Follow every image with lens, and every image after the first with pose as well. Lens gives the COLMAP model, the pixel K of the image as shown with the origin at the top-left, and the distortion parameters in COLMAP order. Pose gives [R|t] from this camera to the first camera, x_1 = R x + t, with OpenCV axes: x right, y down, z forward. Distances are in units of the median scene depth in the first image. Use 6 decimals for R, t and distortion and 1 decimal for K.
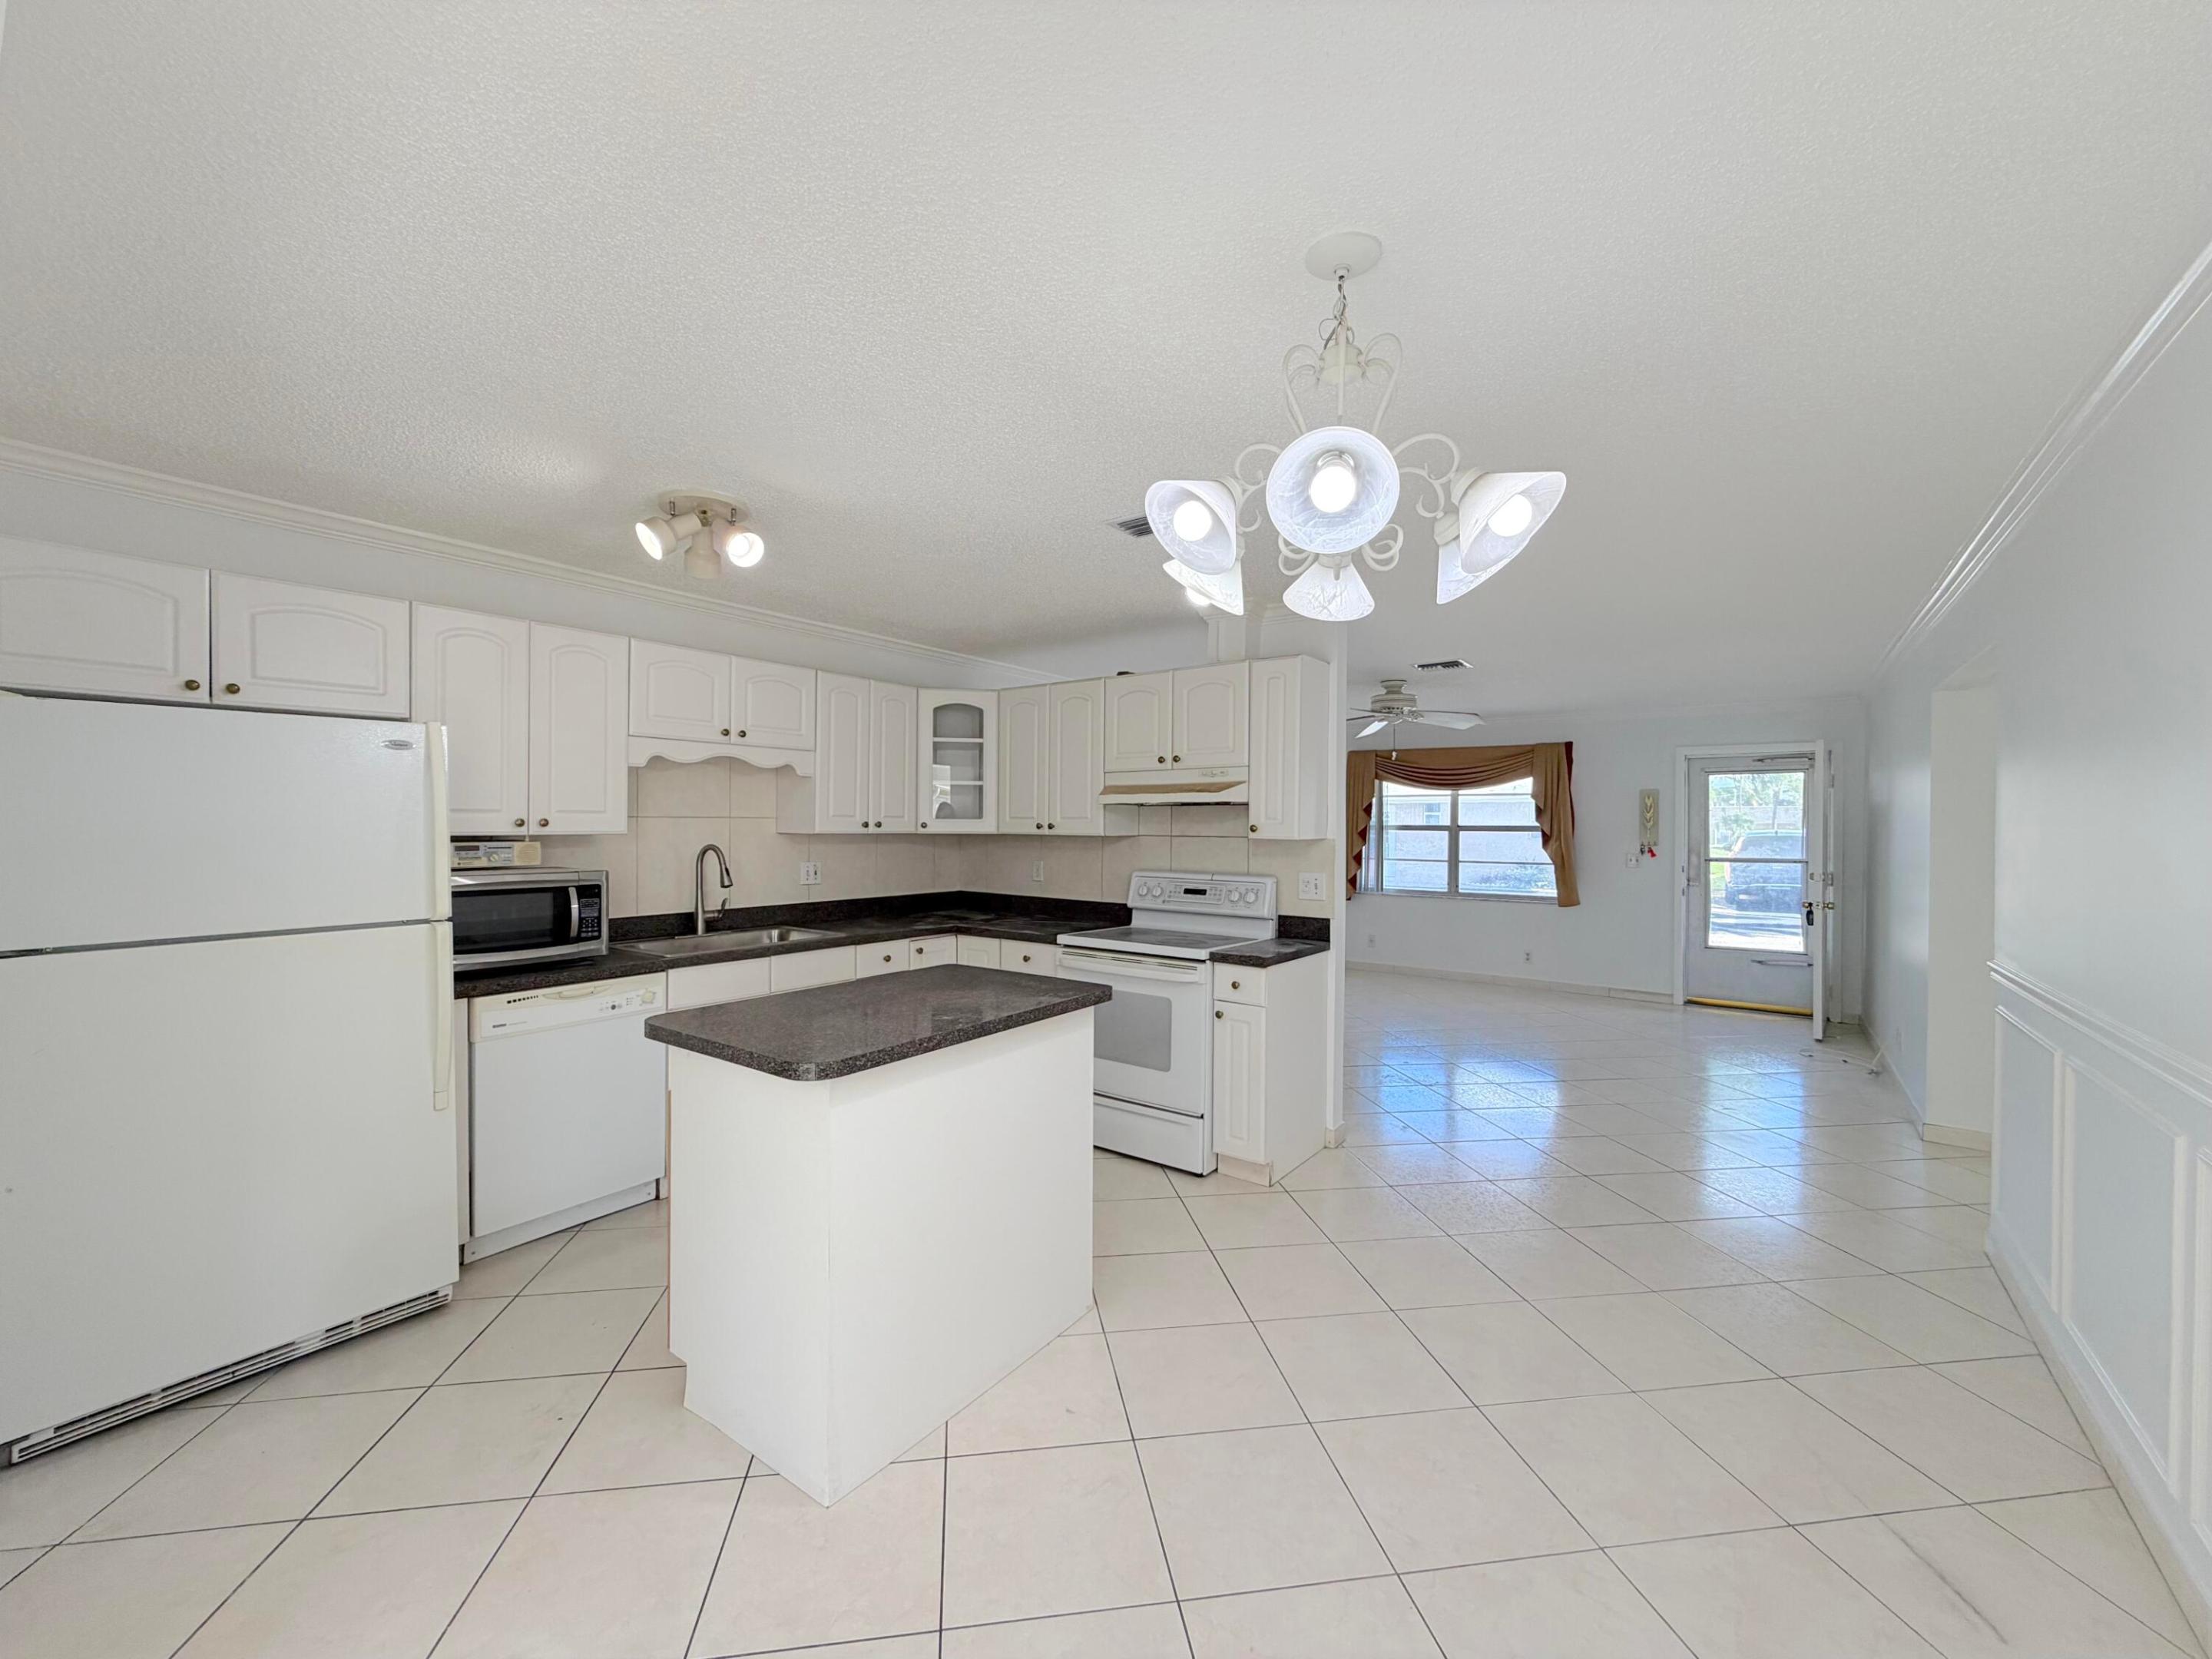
lens RADIAL K [[883.0, 0, 1095.5], [0, 883.0, 819.9], [0, 0, 1]] dist [0.000125, 0.000102]
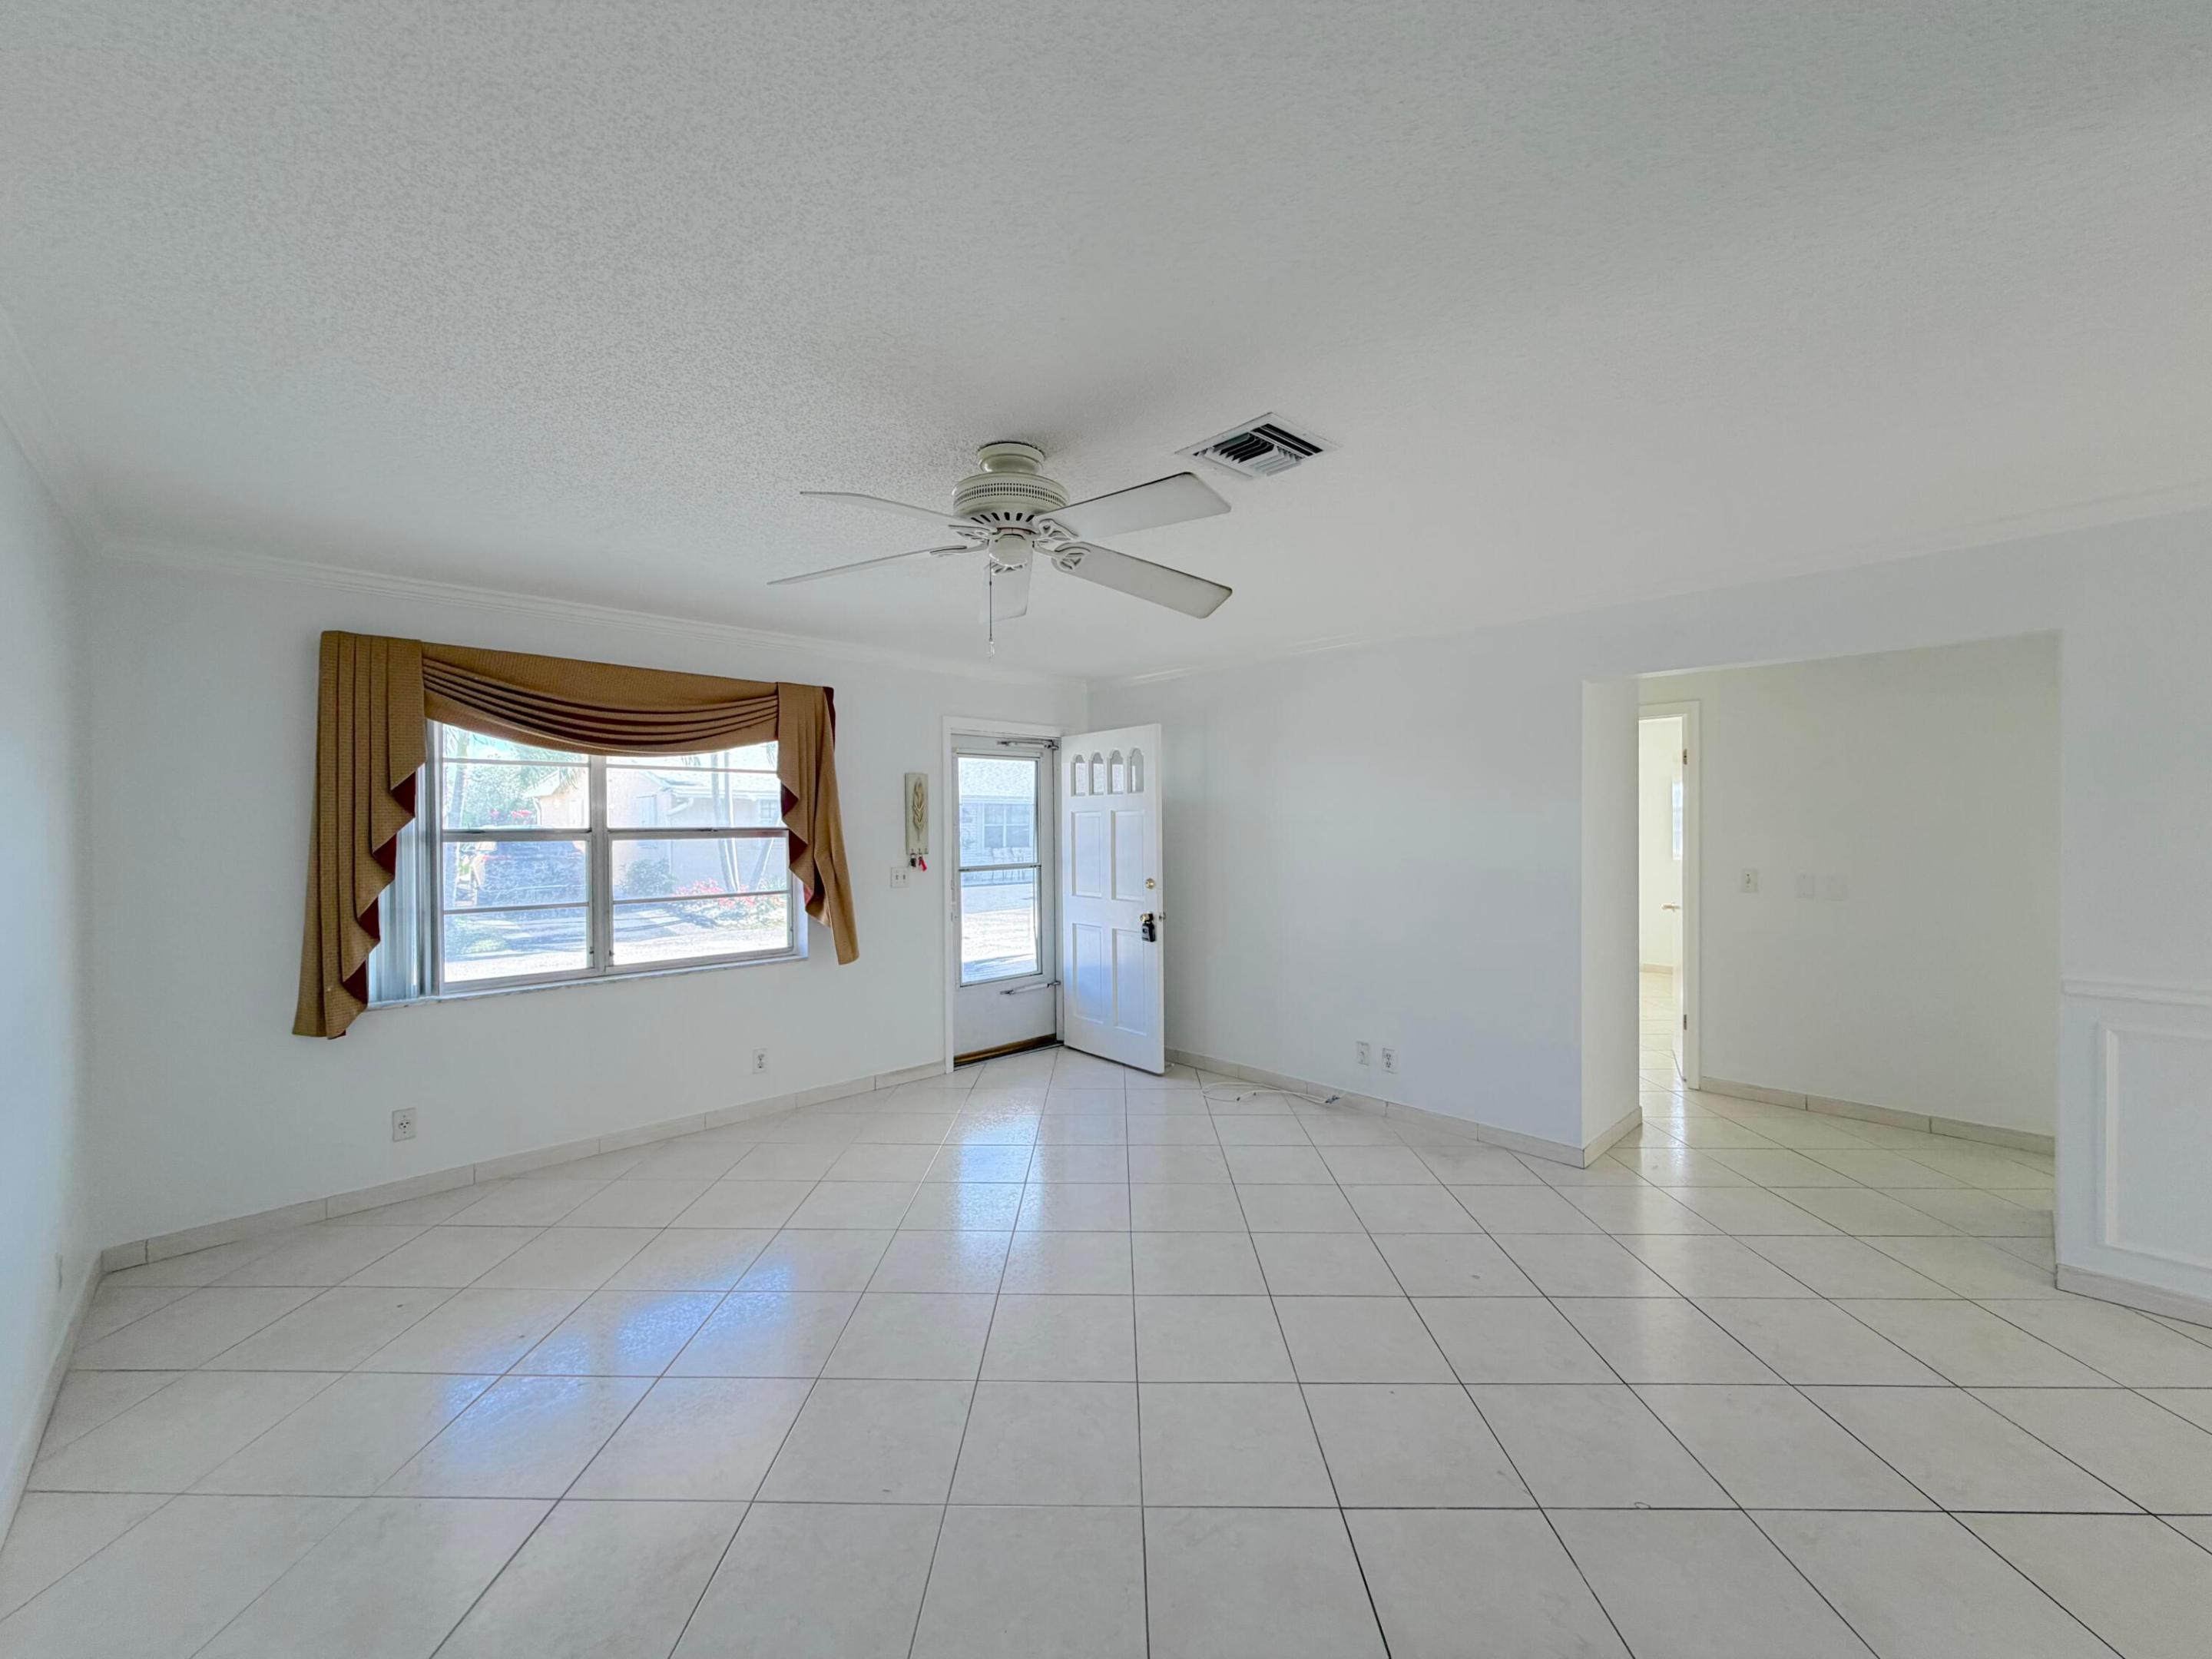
lens RADIAL K [[883.0, 0, 1095.5], [0, 883.0, 819.9], [0, 0, 1]] dist [0.000125, 0.000102]
pose [[0.159291, -0.007435, 0.987204, -0.028796], [0.000469, 0.999972, 0.007455, -0.002538], [-0.987232, -0.000724, 0.159290, 0.684686]]
